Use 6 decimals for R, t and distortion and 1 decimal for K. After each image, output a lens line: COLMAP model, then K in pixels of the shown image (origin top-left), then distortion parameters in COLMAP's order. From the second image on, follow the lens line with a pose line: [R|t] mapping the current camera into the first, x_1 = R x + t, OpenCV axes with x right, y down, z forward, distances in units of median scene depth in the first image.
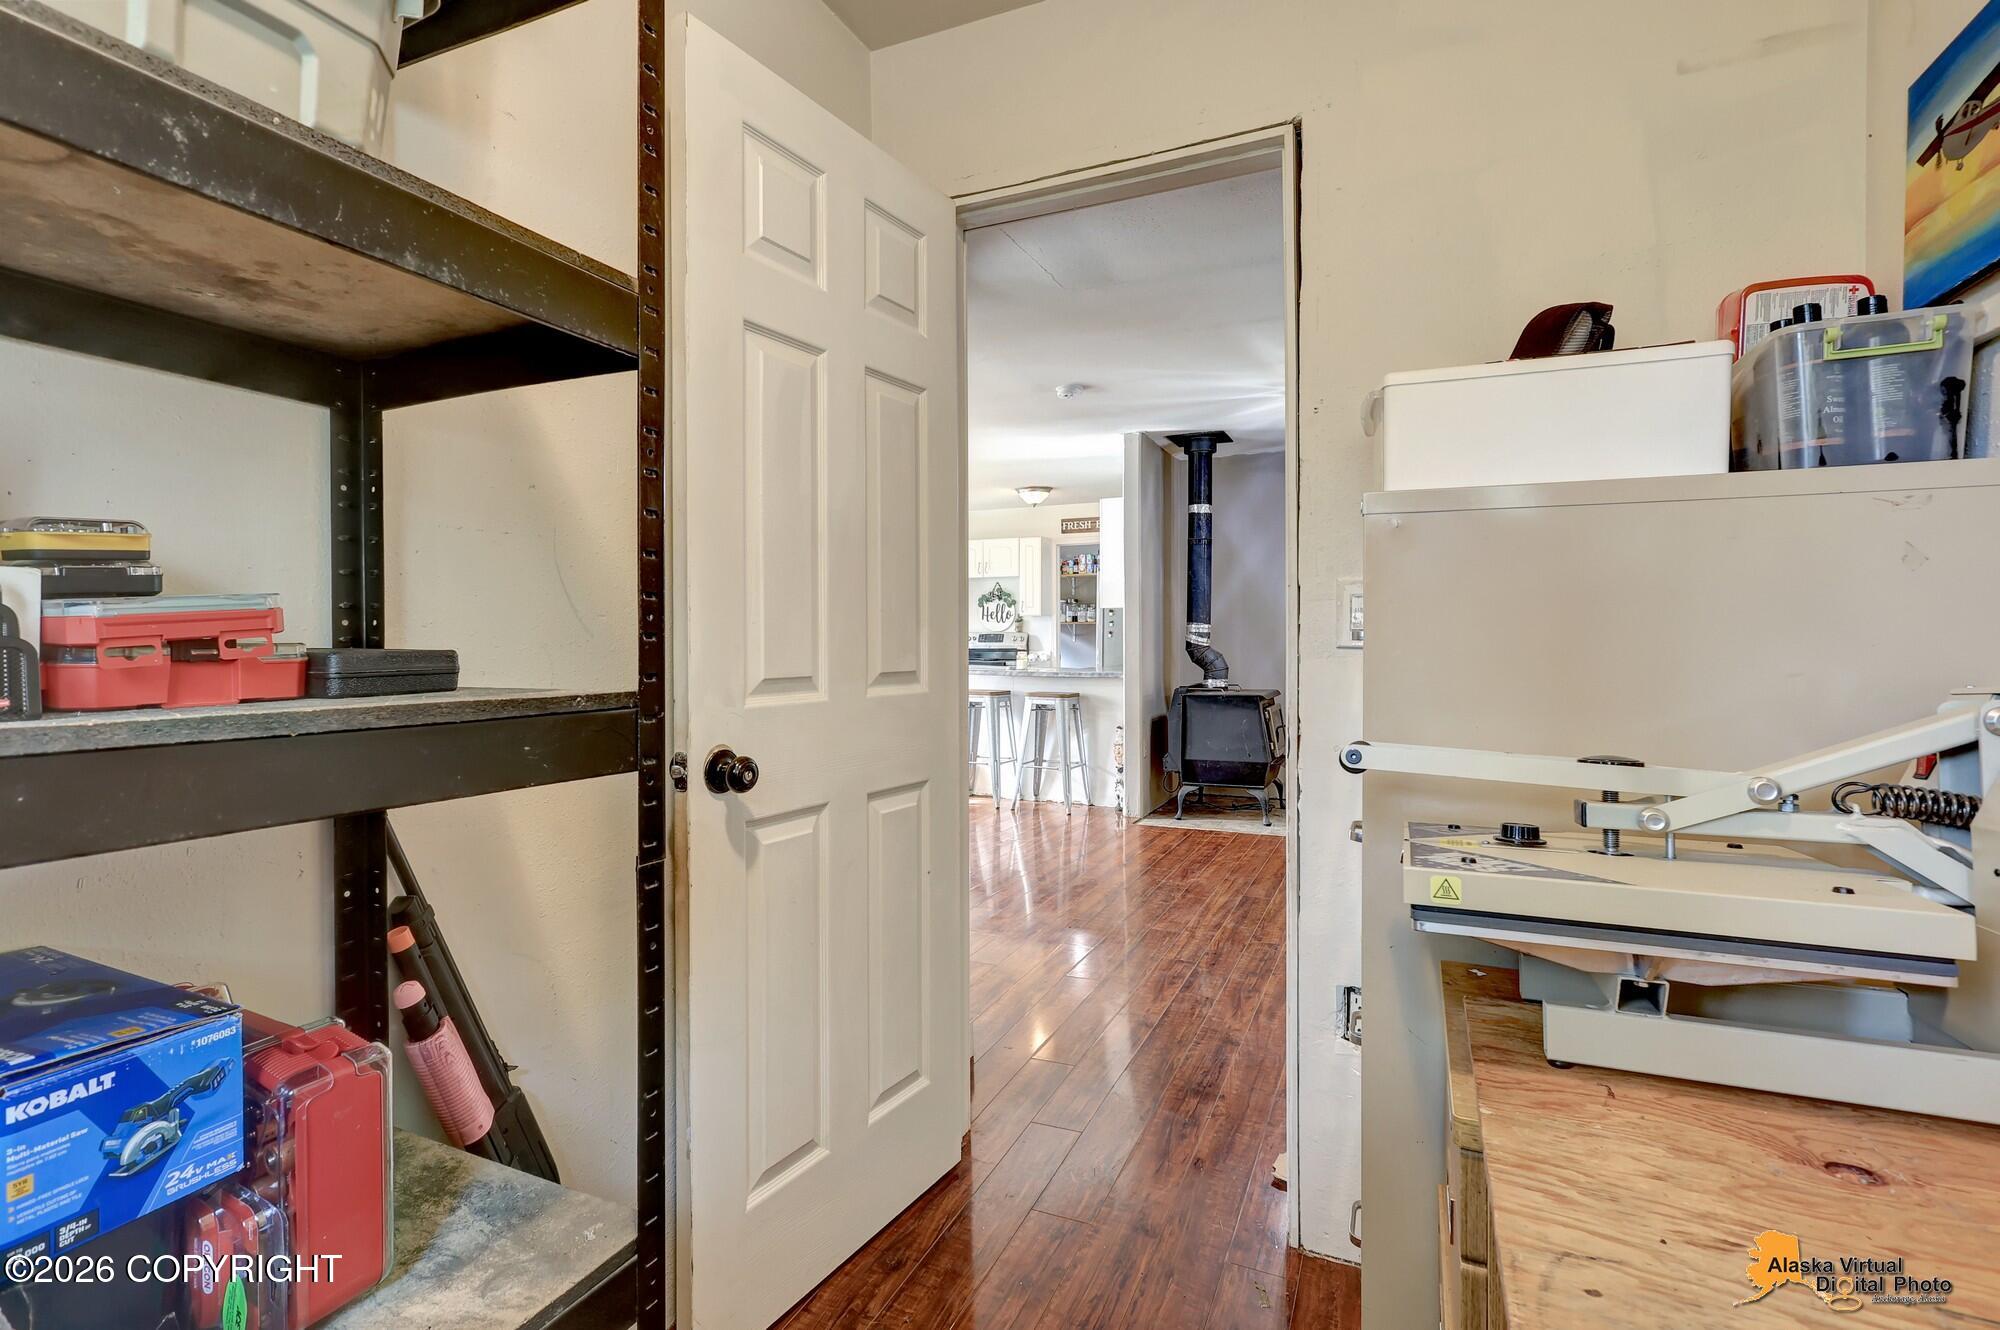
lens RADIAL K [[929.7, 0, 995.5], [0, 929.7, 633.4], [0, 0, 1]] dist [-0.000499, -0.000075]
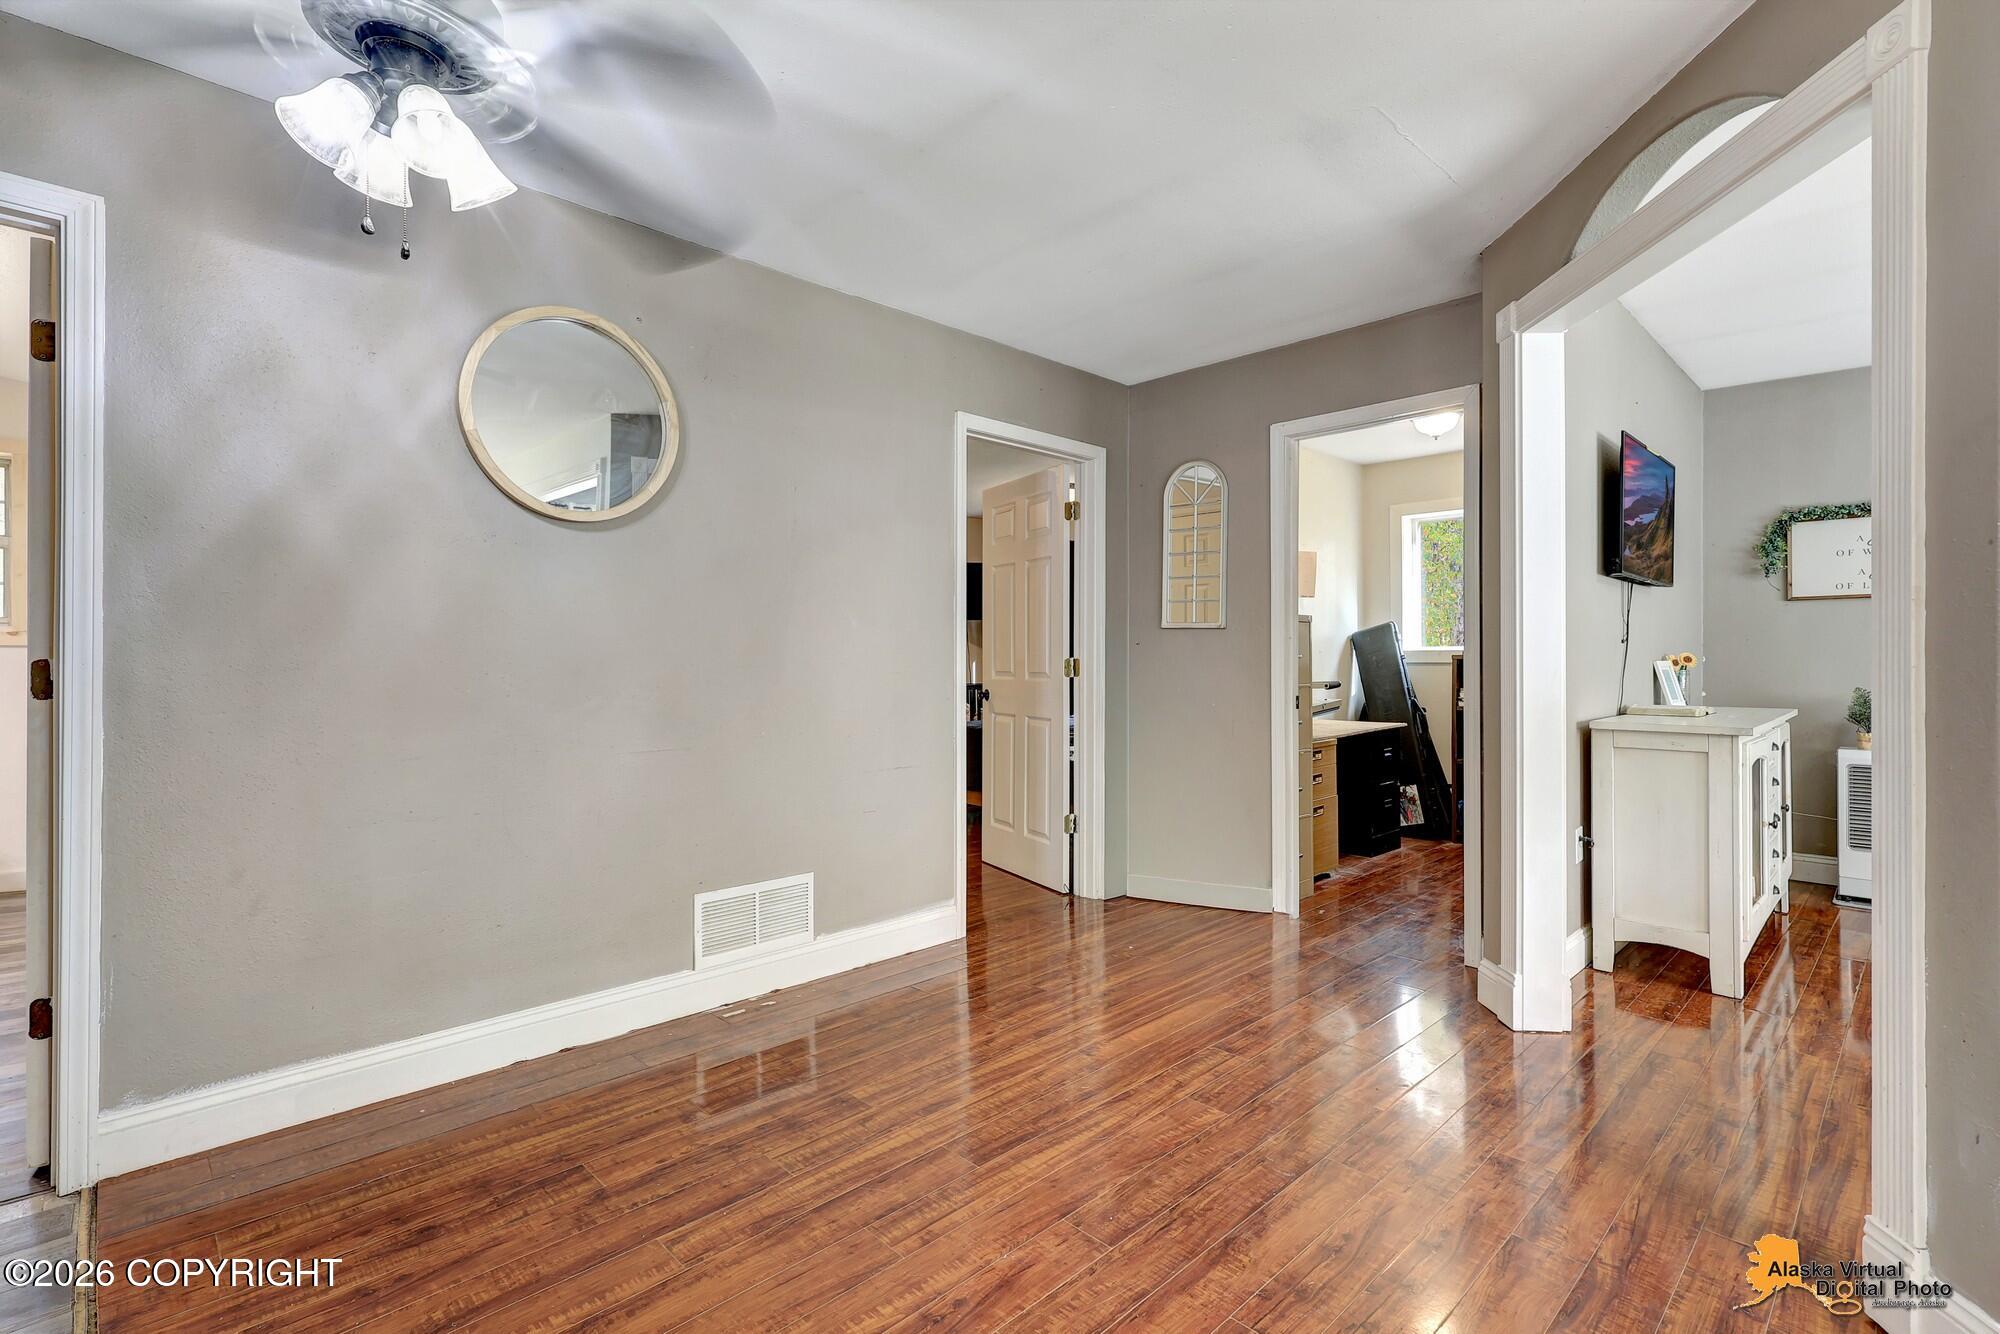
lens RADIAL K [[917.4, 0, 981.0], [0, 917.4, 663.0], [0, 0, 1]] dist [0.002476, -0.000050]
pose [[-0.926722, 0.002728, 0.375737, 0.050917], [0.000071, 0.999975, -0.007085, 0.008111], [-0.375747, -0.006539, -0.926699, 0.963452]]
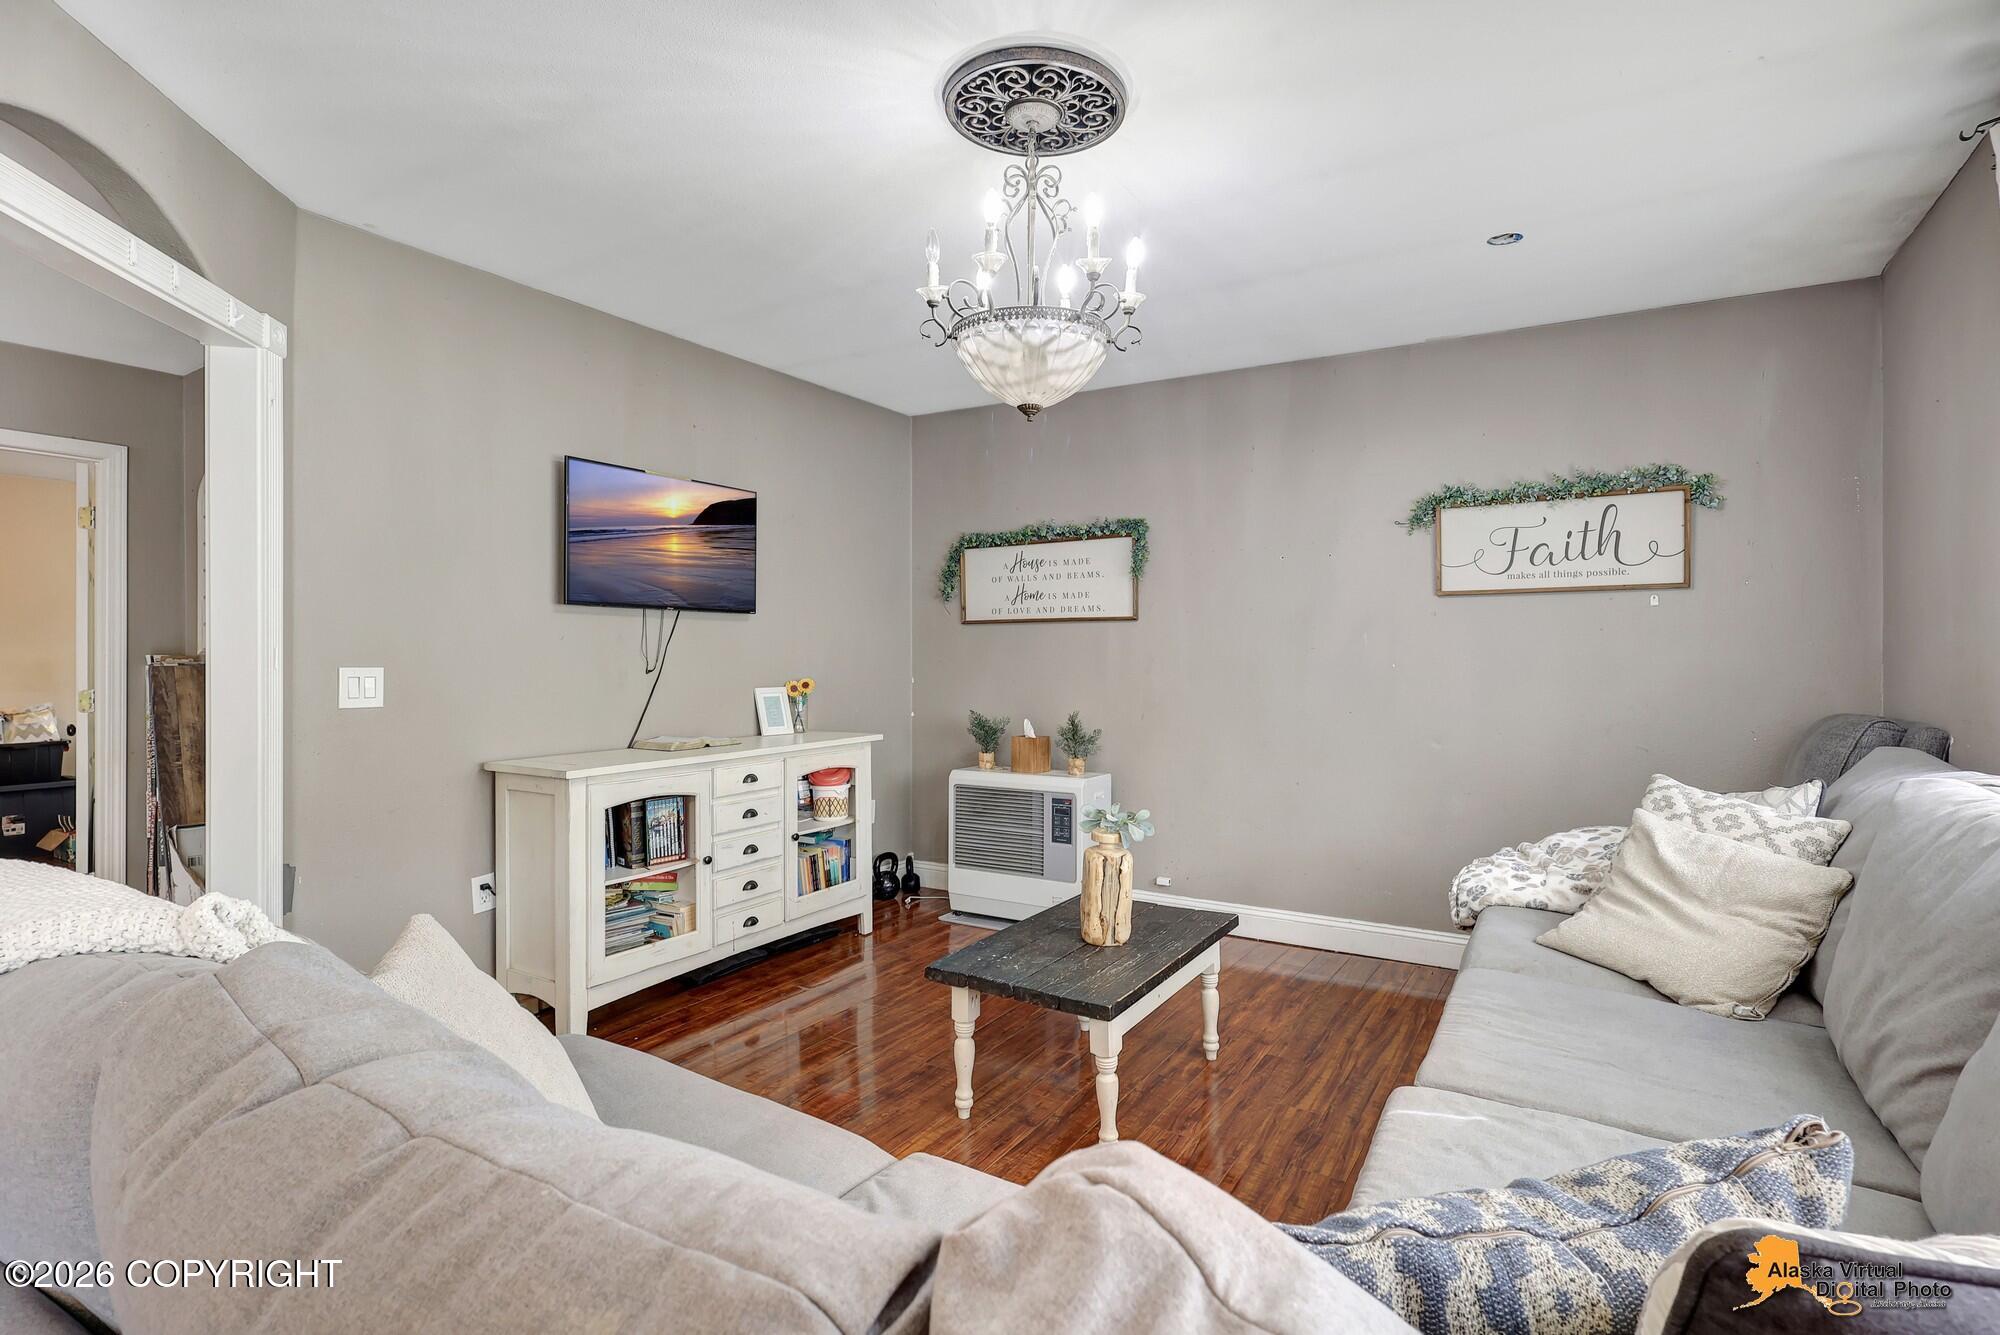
lens RADIAL K [[975.5, 0, 979.9], [0, 975.5, 655.8], [0, 0, 1]] dist [-0.002694, -0.000246]
pose [[-0.987921, 0.006815, 0.154809, -0.436559], [0.005404, 0.999940, -0.009535, -0.014495], [-0.154865, -0.008583, -0.987898, 0.826734]]
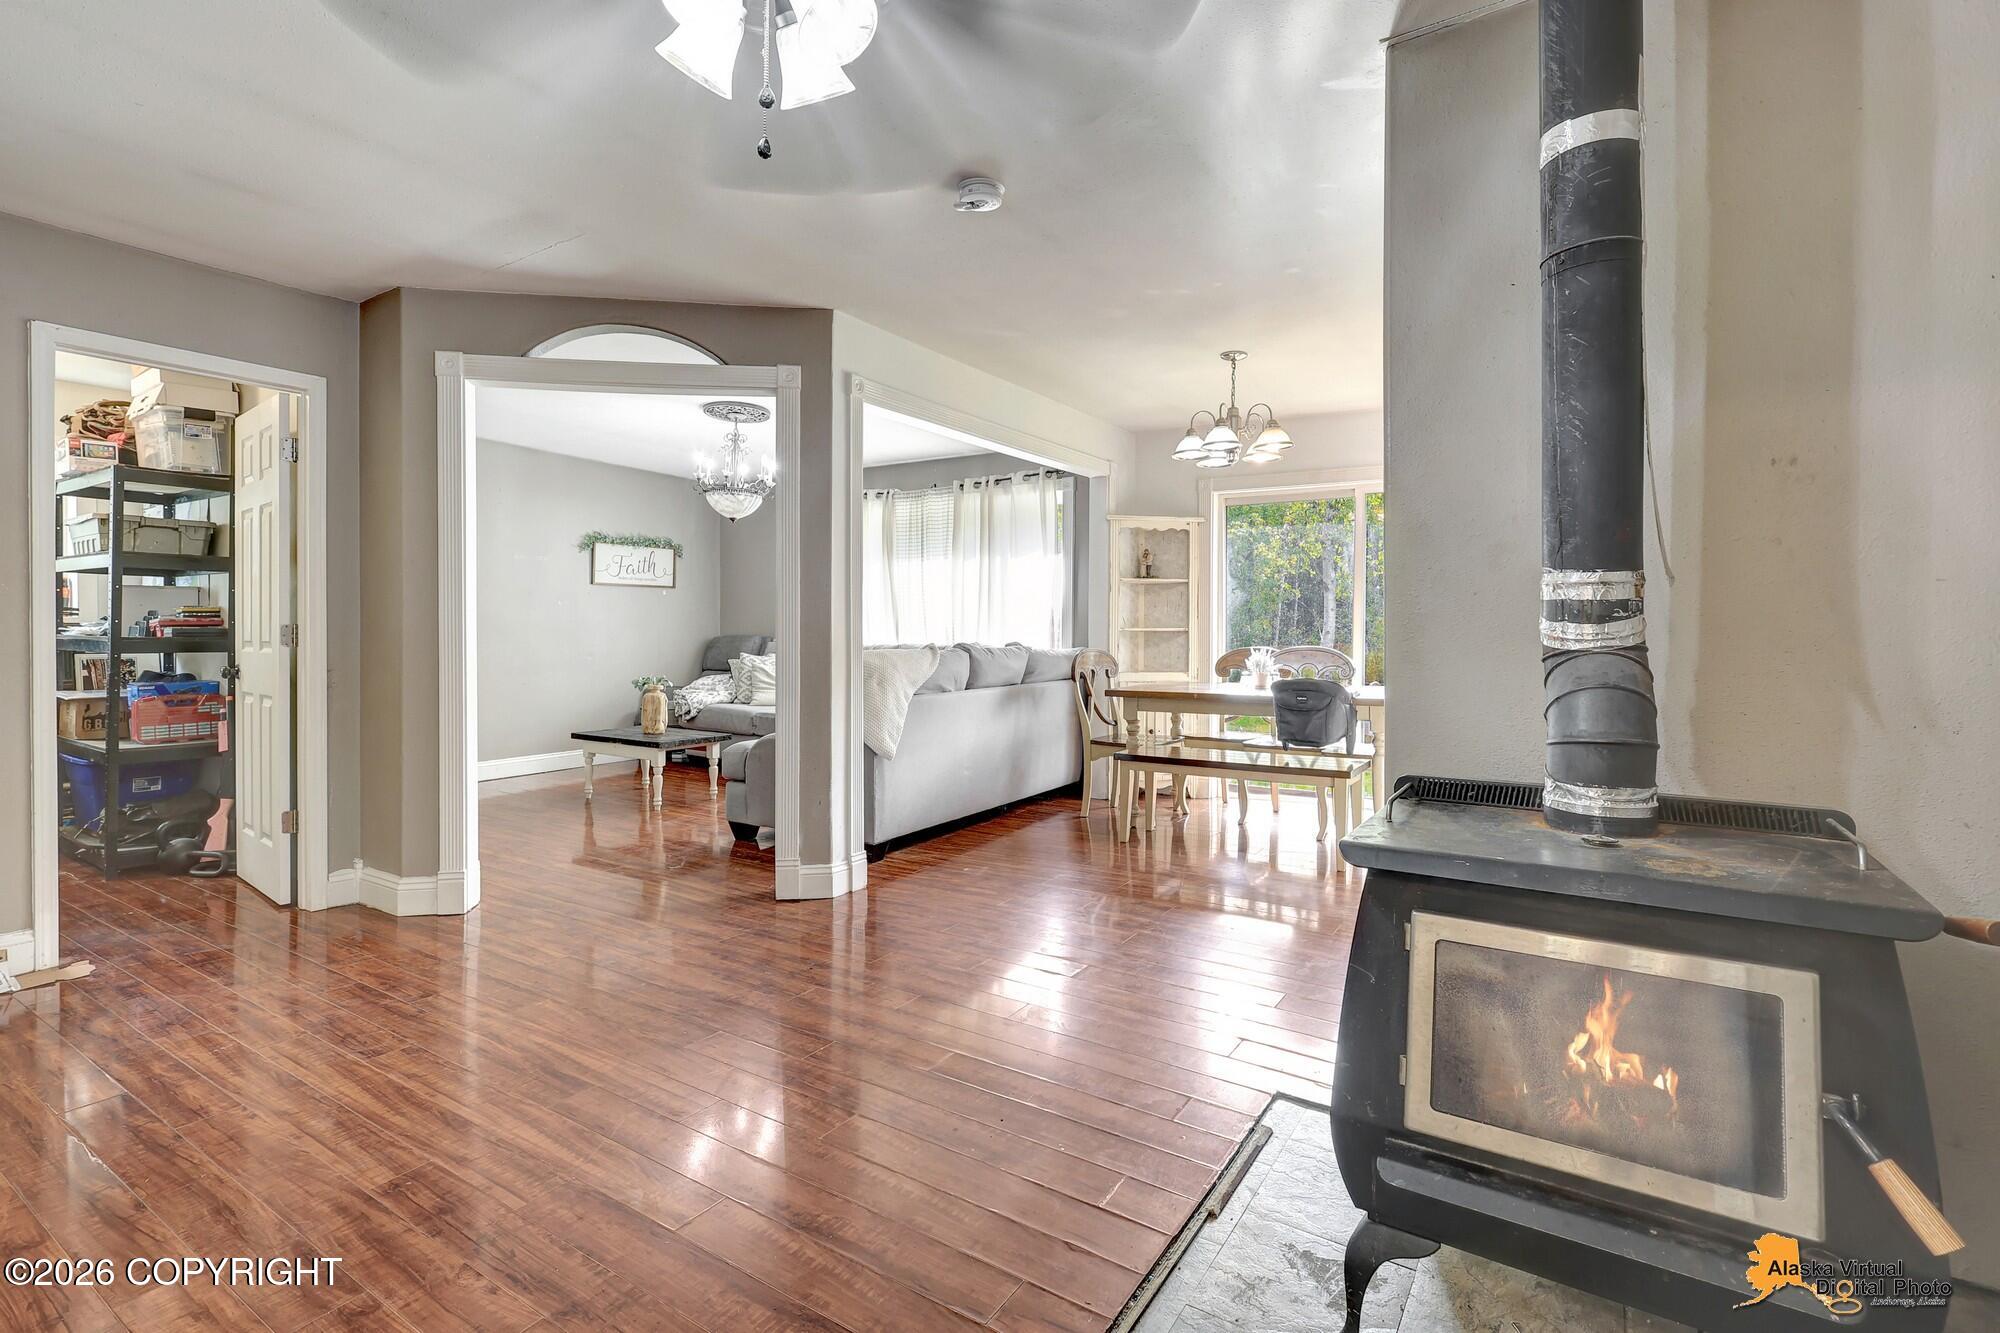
lens RADIAL K [[933.2, 0, 996.2], [0, 933.2, 630.3], [0, 0, 1]] dist [0.001051, 0.000185]
pose [[-0.150973, 0.002433, -0.988535, 0.516221], [0.008521, 0.999963, 0.001159, 0.006571], [0.988501, -0.008249, -0.150988, 0.873008]]
